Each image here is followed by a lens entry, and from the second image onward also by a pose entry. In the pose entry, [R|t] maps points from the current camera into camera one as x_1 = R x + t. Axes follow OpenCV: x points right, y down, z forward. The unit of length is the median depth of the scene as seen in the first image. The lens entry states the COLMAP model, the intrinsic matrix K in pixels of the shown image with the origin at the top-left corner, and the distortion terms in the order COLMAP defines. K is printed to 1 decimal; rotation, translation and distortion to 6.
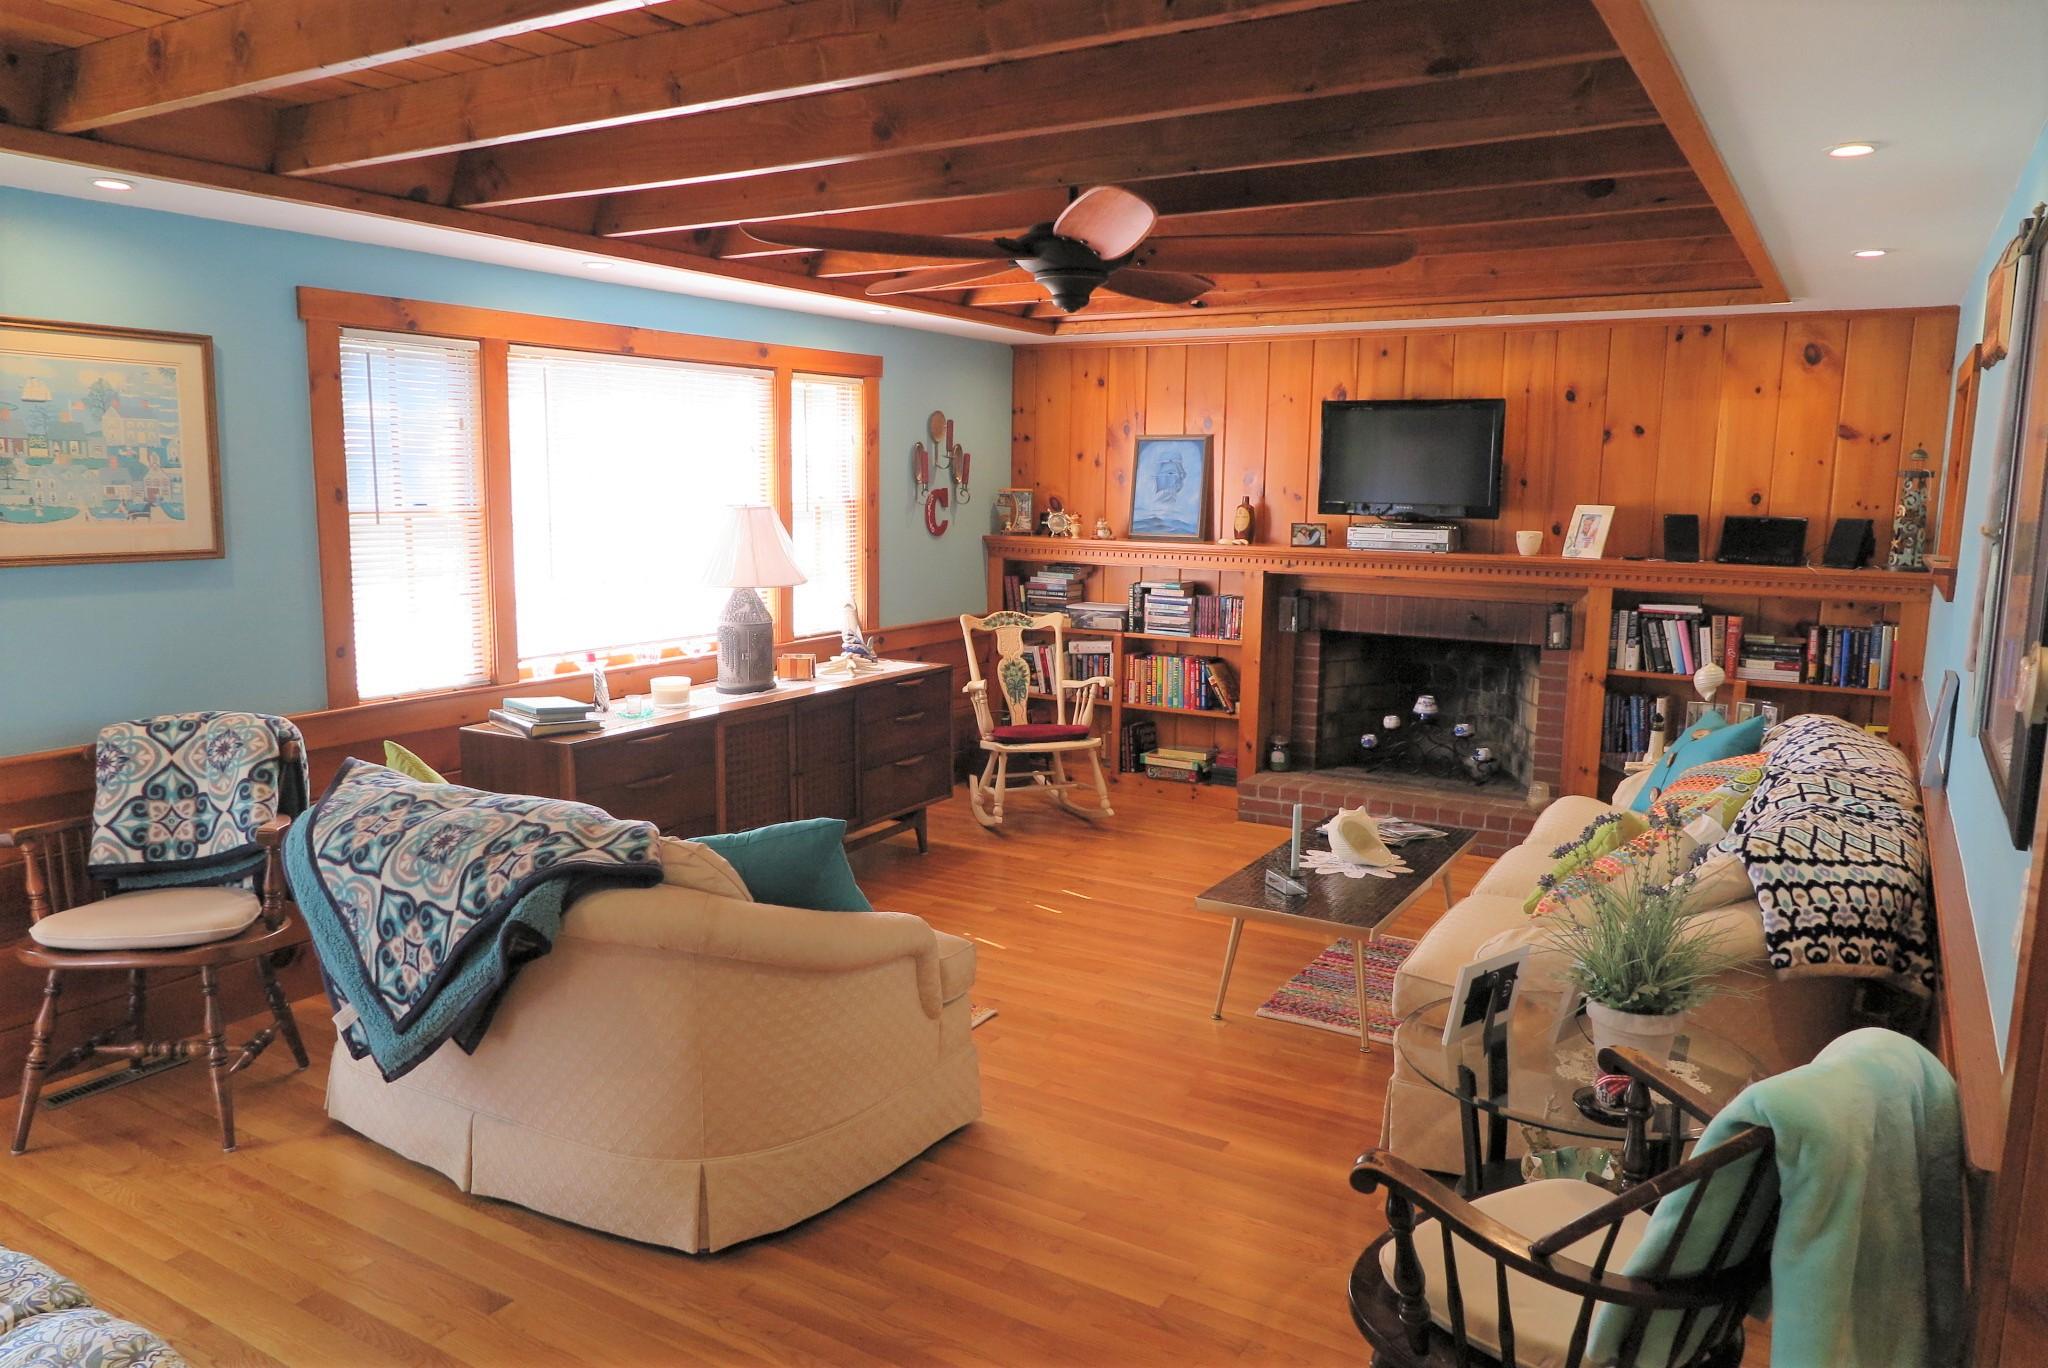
lens RADIAL K [[1398.3, 0, 1027.9], [0, 1398.3, 684.8], [0, 0, 1]] dist [-0.017275, -0.001063]
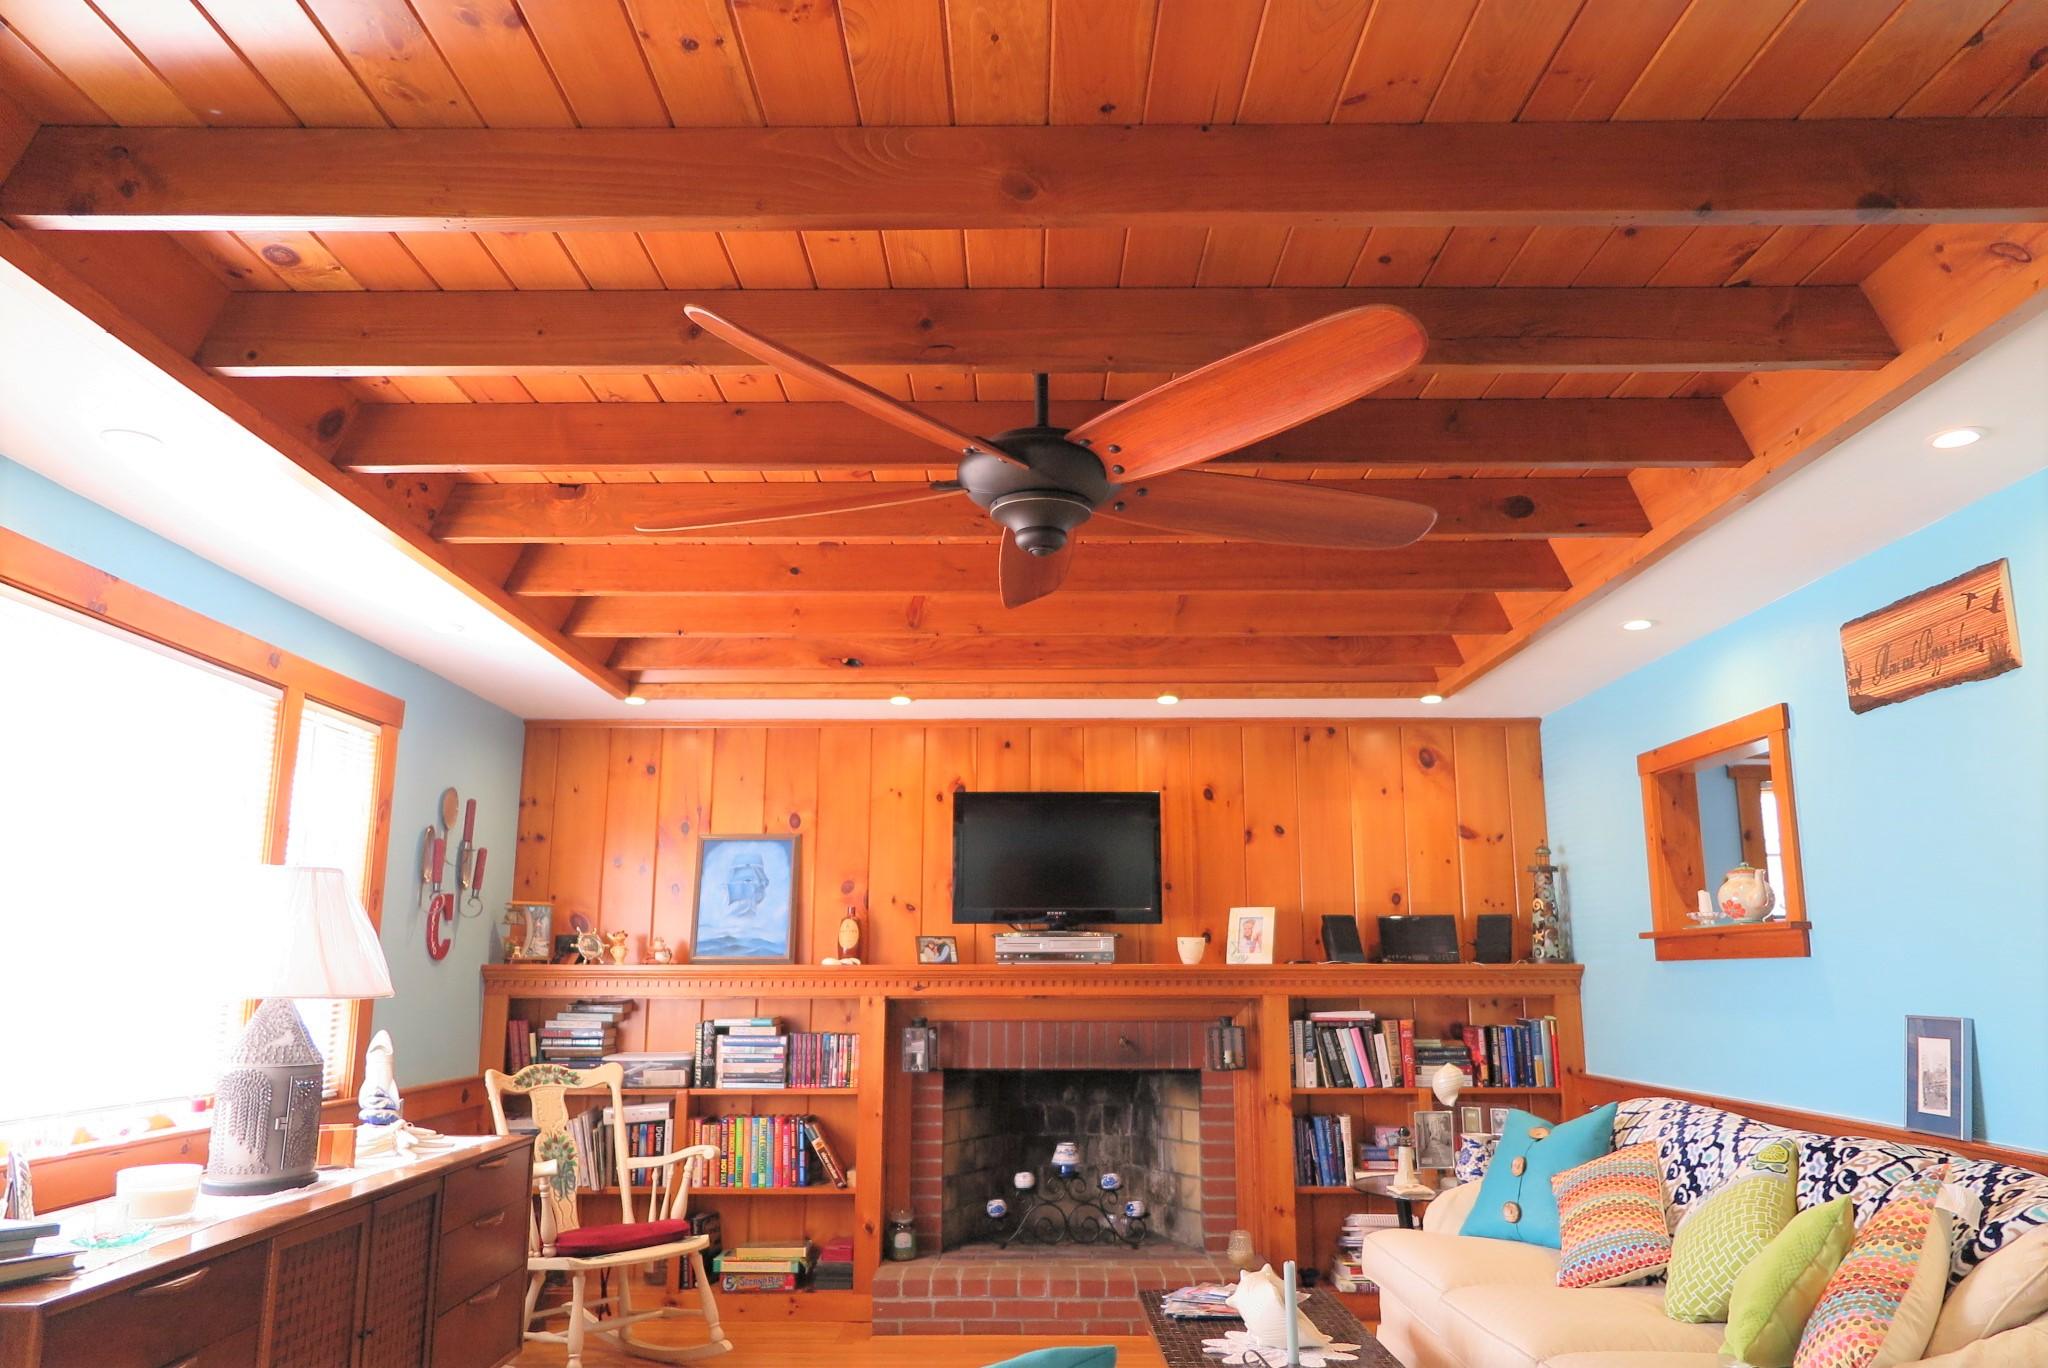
lens RADIAL K [[1398.3, 0, 1021.9], [0, 1398.3, 687.3], [0, 0, 1]] dist [-0.017275, -0.001063]
pose [[0.857007, 0.091136, 0.507181, -0.197115], [0.088529, 0.943563, -0.319141, 0.015669], [-0.507642, 0.318406, 0.800573, 0.262453]]
